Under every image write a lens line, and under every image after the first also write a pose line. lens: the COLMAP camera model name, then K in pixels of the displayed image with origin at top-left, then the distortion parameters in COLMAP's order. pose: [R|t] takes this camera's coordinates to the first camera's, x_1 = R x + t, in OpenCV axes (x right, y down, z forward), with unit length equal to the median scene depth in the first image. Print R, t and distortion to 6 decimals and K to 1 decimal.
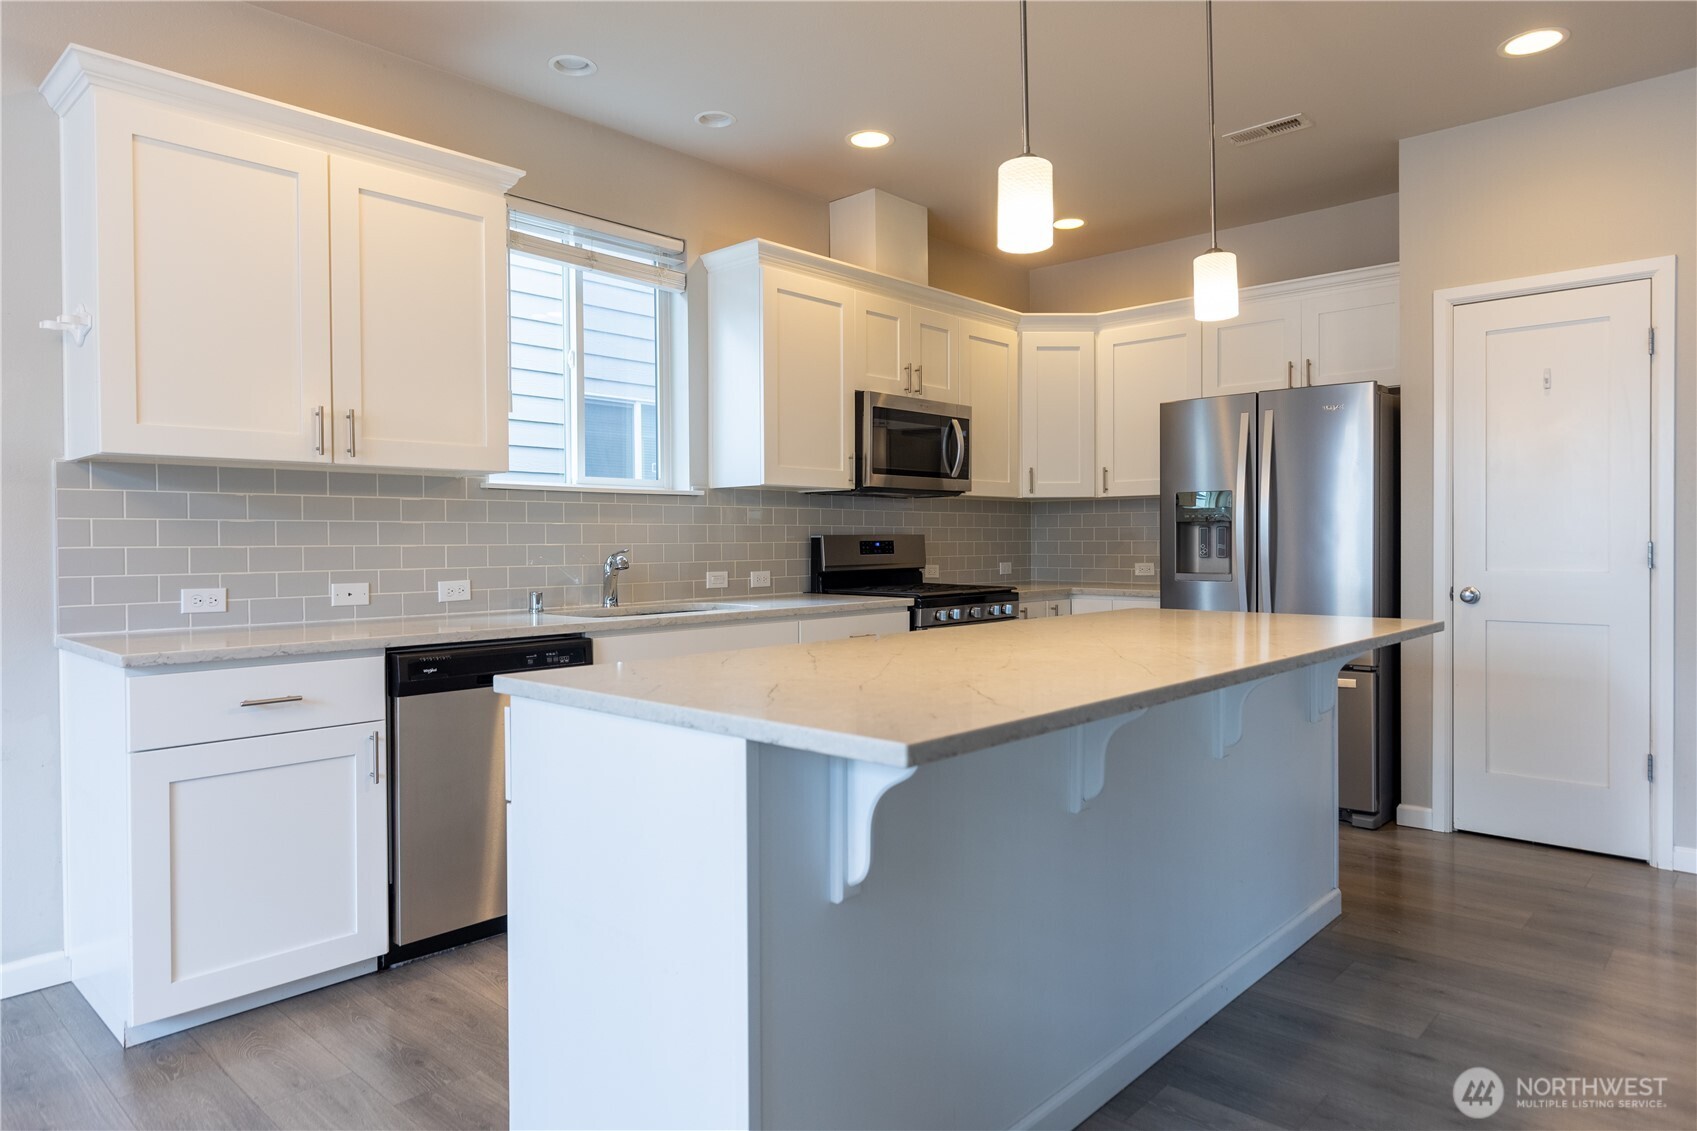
lens RADIAL K [[1036.9, 0, 844.8], [0, 1036.9, 558.1], [0, 0, 1]] dist [0.004699, -0.000902]
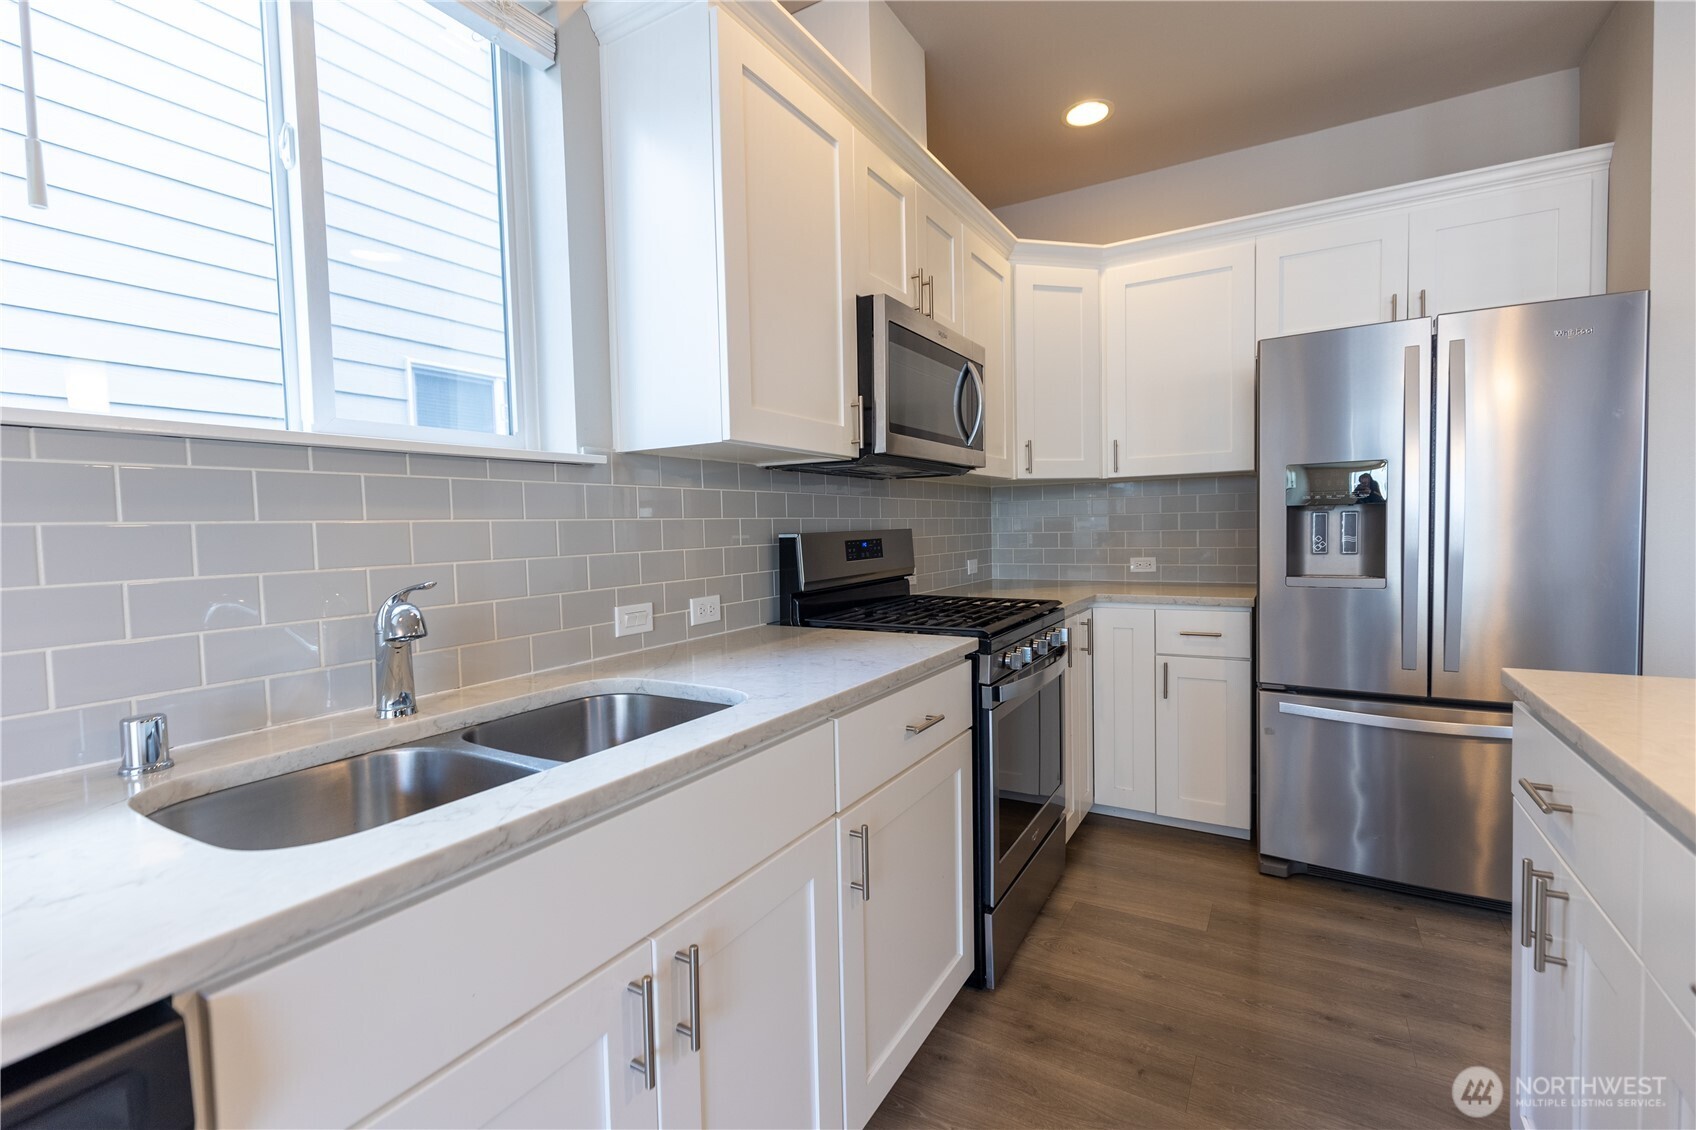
lens RADIAL K [[759.4, 0, 843.4], [0, 759.4, 561.8], [0, 0, 1]] dist [0.007009, 0.000018]
pose [[0.978337, -0.025938, 0.205387, -0.092867], [0.020244, 0.999352, 0.029777, -0.018892], [-0.206026, -0.024974, 0.978228, 0.562193]]
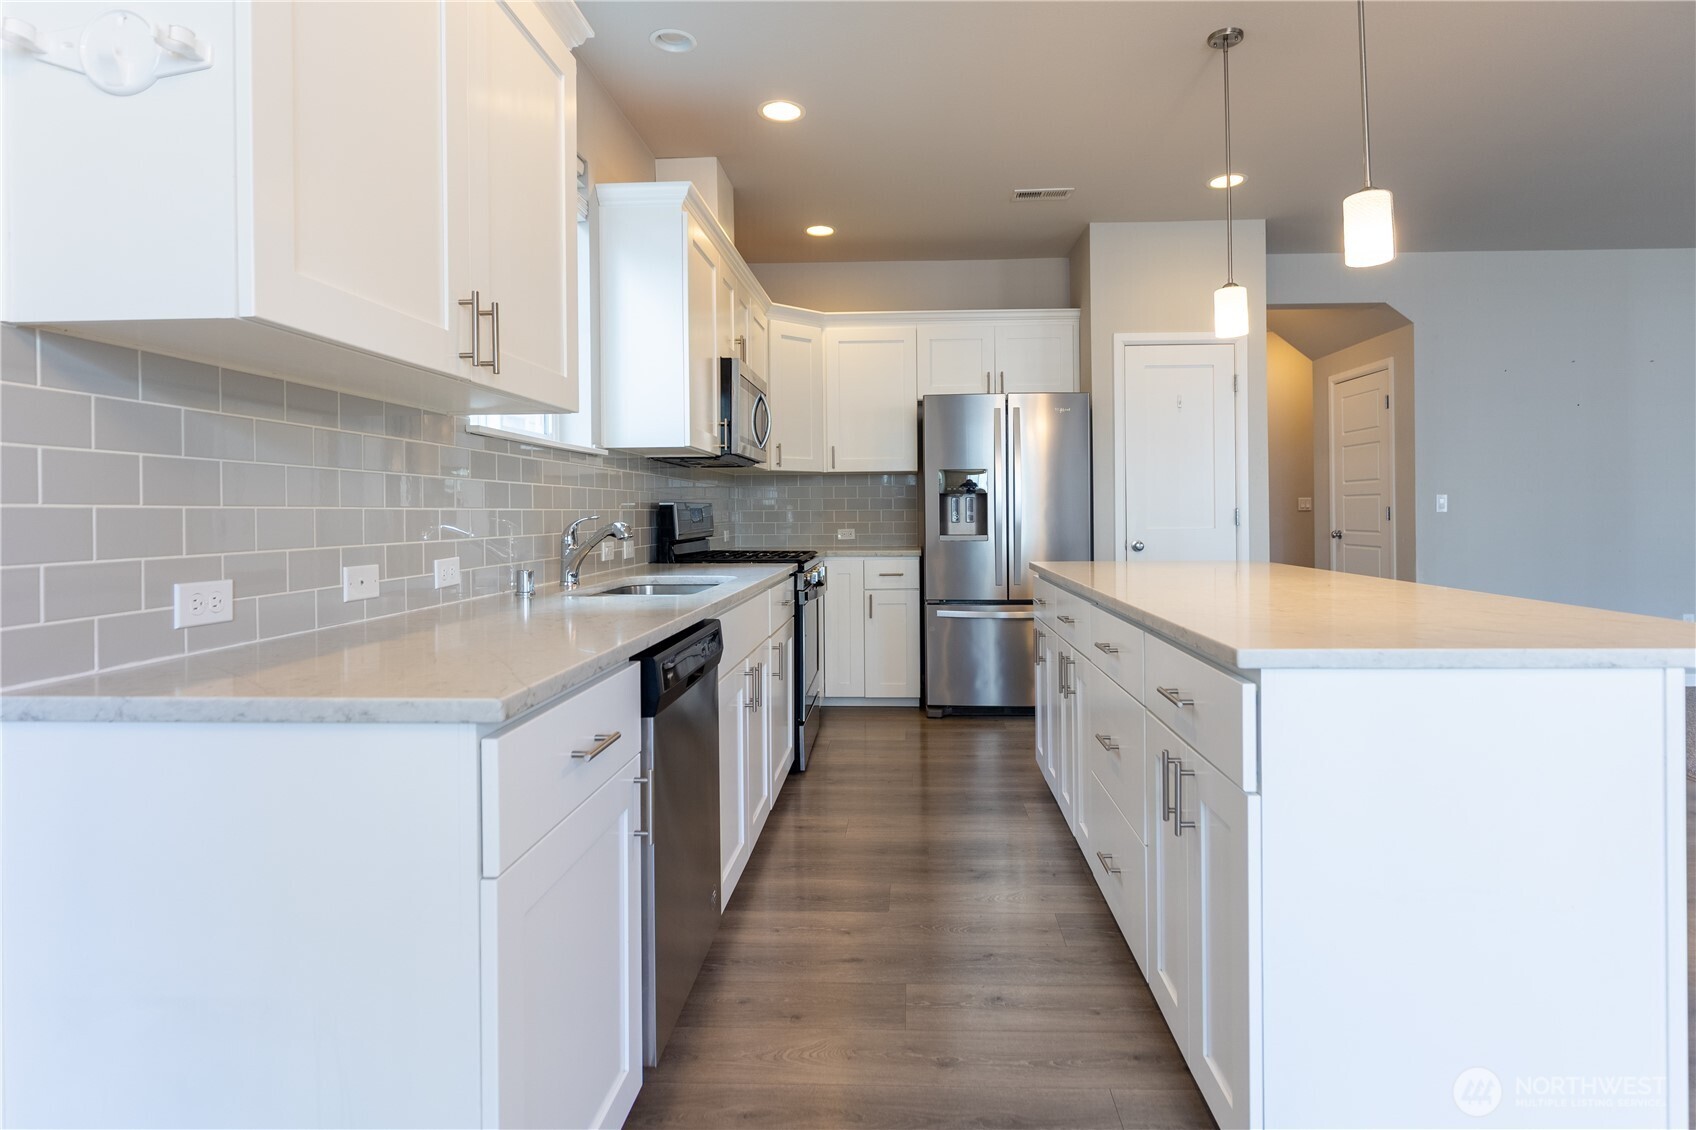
lens RADIAL K [[890.8, 0, 881.5], [0, 890.8, 515.3], [0, 0, 1]] dist [-0.003707, 0.002775]
pose [[0.755775, -0.001811, 0.654829, -0.429880], [0.013165, 0.999836, -0.012430, 0.002784], [-0.654699, 0.018015, 0.755675, 0.261033]]
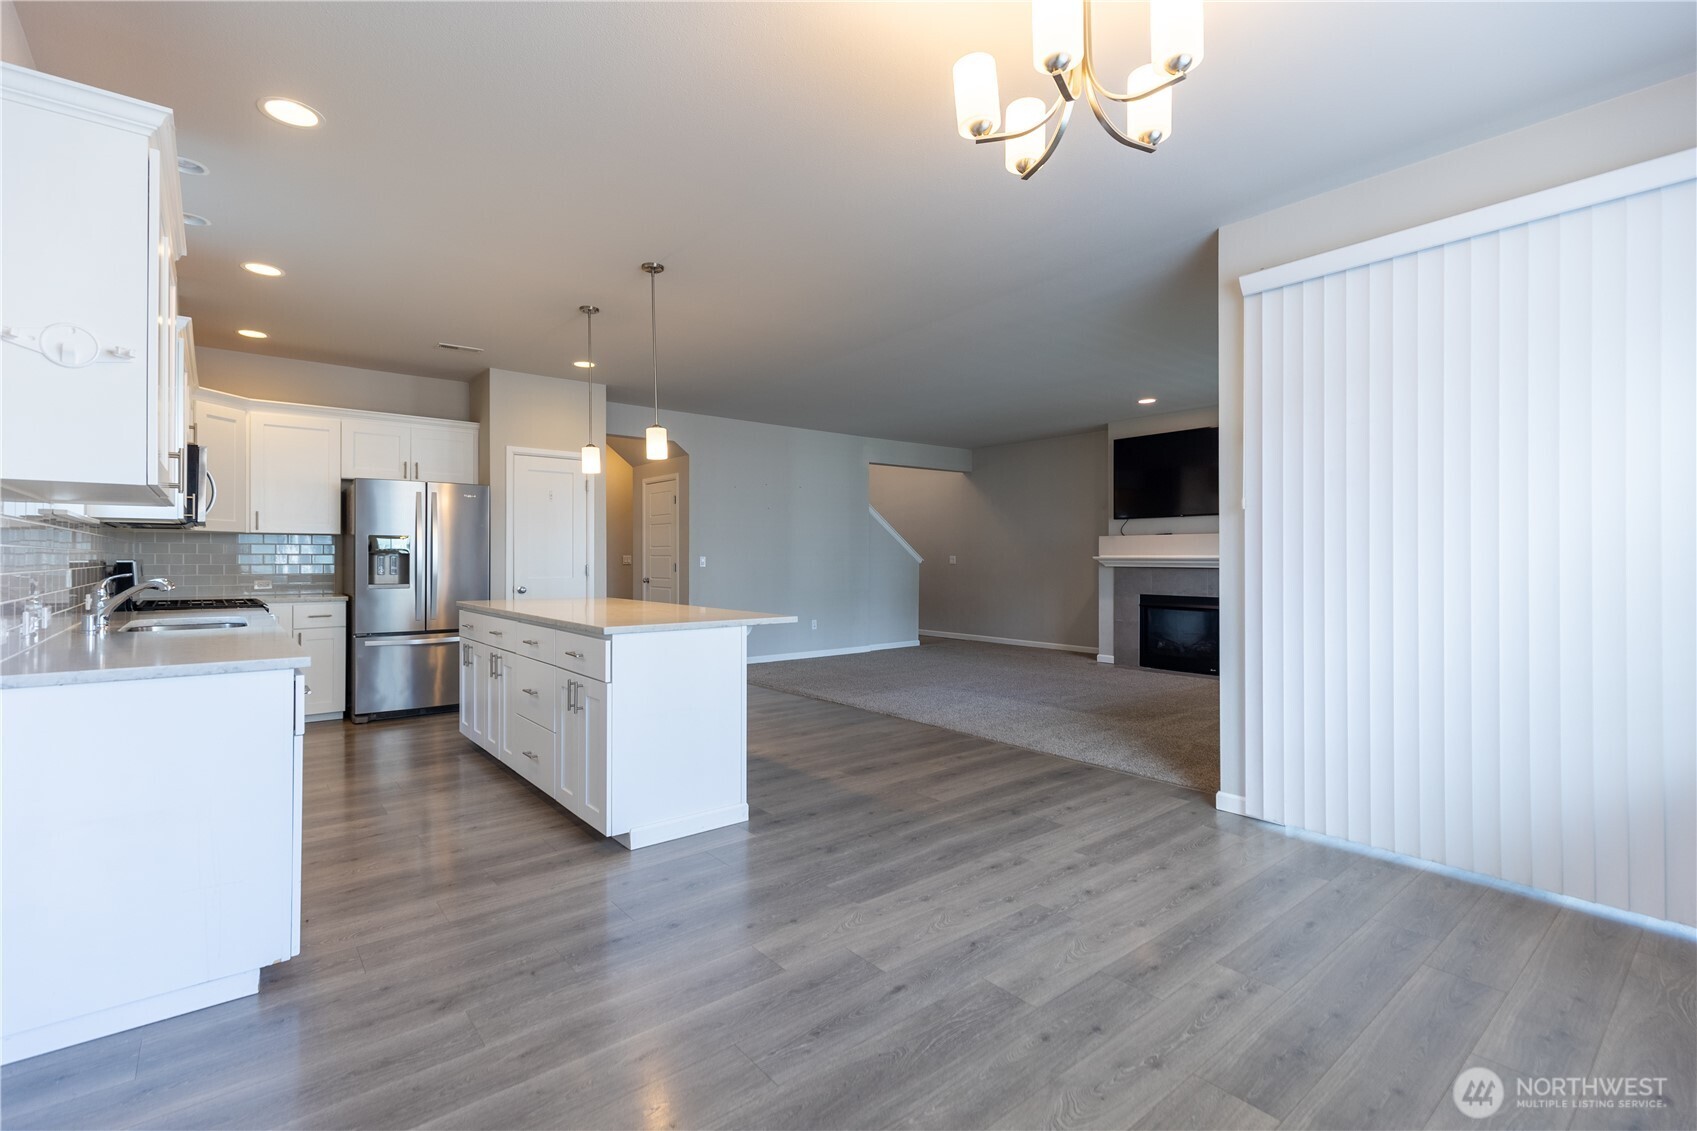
lens RADIAL K [[759.8, 0, 842.7], [0, 759.8, 553.9], [0, 0, 1]] dist [0.007009, 0.000018]
pose [[0.135310, 0.013067, 0.990717, -0.779405], [0.013624, 0.999794, -0.015048, -0.005811], [-0.990710, 0.015534, 0.135105, 0.110082]]
